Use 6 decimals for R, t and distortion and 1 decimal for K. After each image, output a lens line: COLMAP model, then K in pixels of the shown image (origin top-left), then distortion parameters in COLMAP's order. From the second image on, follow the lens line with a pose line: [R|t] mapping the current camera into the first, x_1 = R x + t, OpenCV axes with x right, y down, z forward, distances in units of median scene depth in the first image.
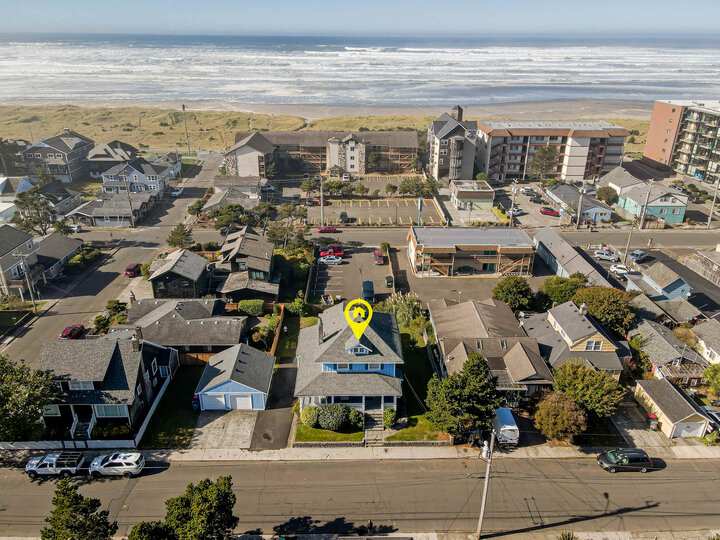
lens RADIAL K [[530.0, 0, 357.1], [0, 530.0, 260.7], [0, 0, 1]] dist [0.001740, 0.014261]
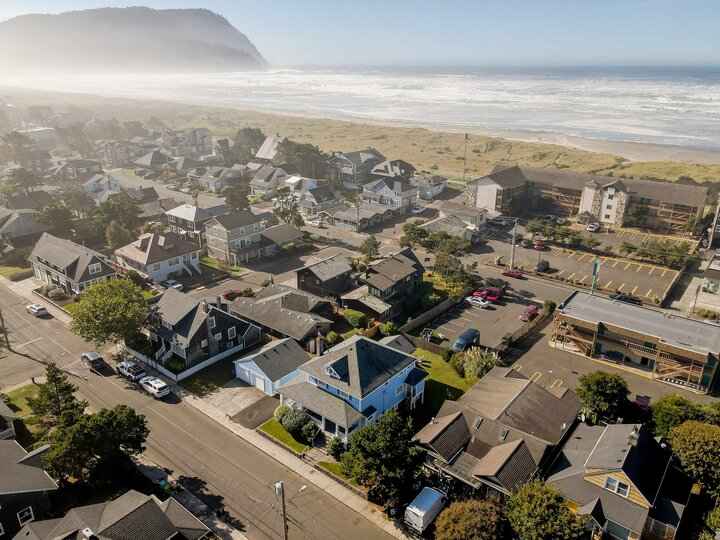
lens RADIAL K [[530.0, 0, 357.1], [0, 530.0, 260.7], [0, 0, 1]] dist [0.001740, 0.014261]
pose [[0.765728, 0.221373, -0.603866, 0.358507], [-0.251907, 0.967114, 0.035108, -0.053086], [0.591779, 0.125234, 0.796312, 0.098890]]
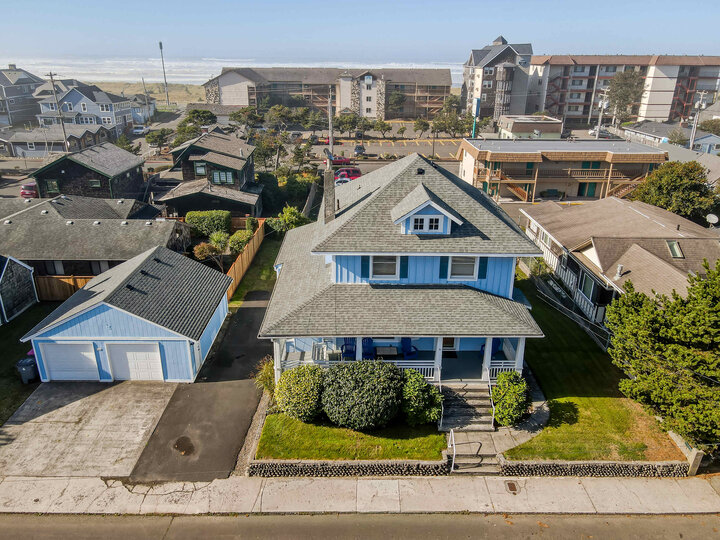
lens RADIAL K [[530.0, 0, 357.1], [0, 530.0, 260.7], [0, 0, 1]] dist [0.001740, 0.014261]
pose [[0.999911, 0.004621, -0.012509, -0.024737], [-0.005061, 0.999361, -0.035374, 0.121162], [0.012338, 0.035434, 0.999296, 0.352021]]
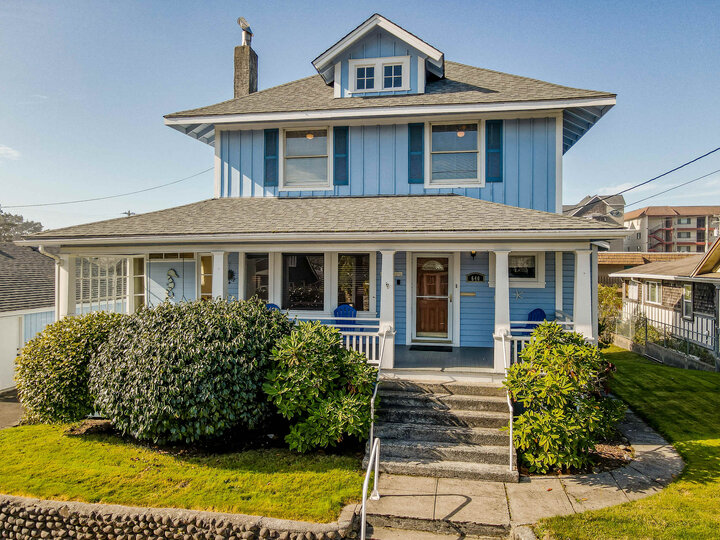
lens RADIAL K [[530.0, 0, 357.1], [0, 530.0, 260.7], [0, 0, 1]] dist [0.001740, 0.014261]
pose [[0.980748, -0.004066, -0.195236, 0.020760], [-0.073410, 0.918772, -0.387902, 0.184362], [0.180955, 0.394767, 0.900786, 0.483578]]
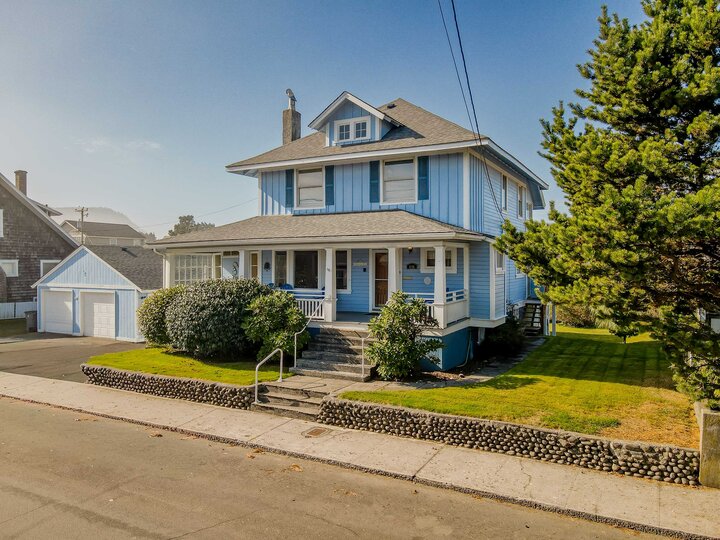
lens RADIAL K [[530.0, 0, 357.1], [0, 530.0, 260.7], [0, 0, 1]] dist [0.001740, 0.014261]
pose [[0.871614, -0.009752, -0.490096, 0.091624], [-0.184576, 0.919689, -0.346561, 0.200559], [0.454116, 0.392527, 0.799813, 0.451519]]
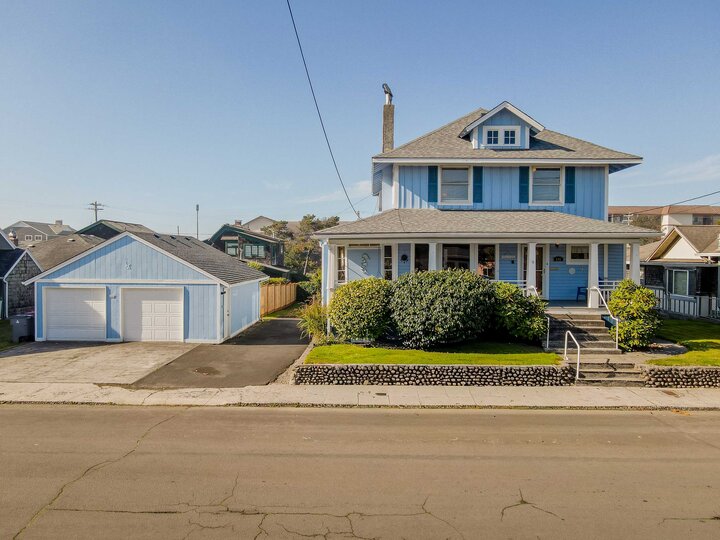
lens RADIAL K [[530.0, 0, 357.1], [0, 530.0, 260.7], [0, 0, 1]] dist [0.001740, 0.014261]
pose [[0.999129, -0.000797, -0.041714, -0.044417], [-0.015168, 0.924469, -0.380955, 0.218431], [0.038867, 0.381256, 0.923652, 0.407754]]
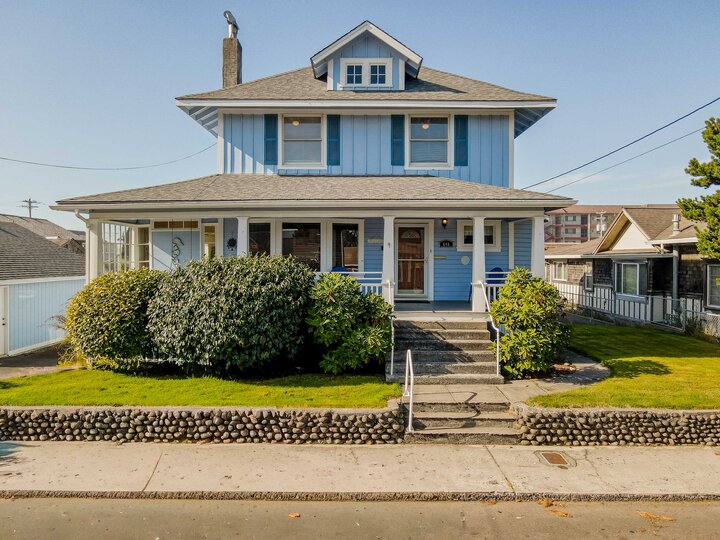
lens RADIAL K [[530.0, 0, 357.1], [0, 530.0, 260.7], [0, 0, 1]] dist [0.001740, 0.014261]
pose [[0.999779, -0.004179, -0.020606, 0.002266], [-0.004163, 0.921310, -0.388806, 0.200421], [0.020610, 0.388806, 0.921089, 0.464761]]
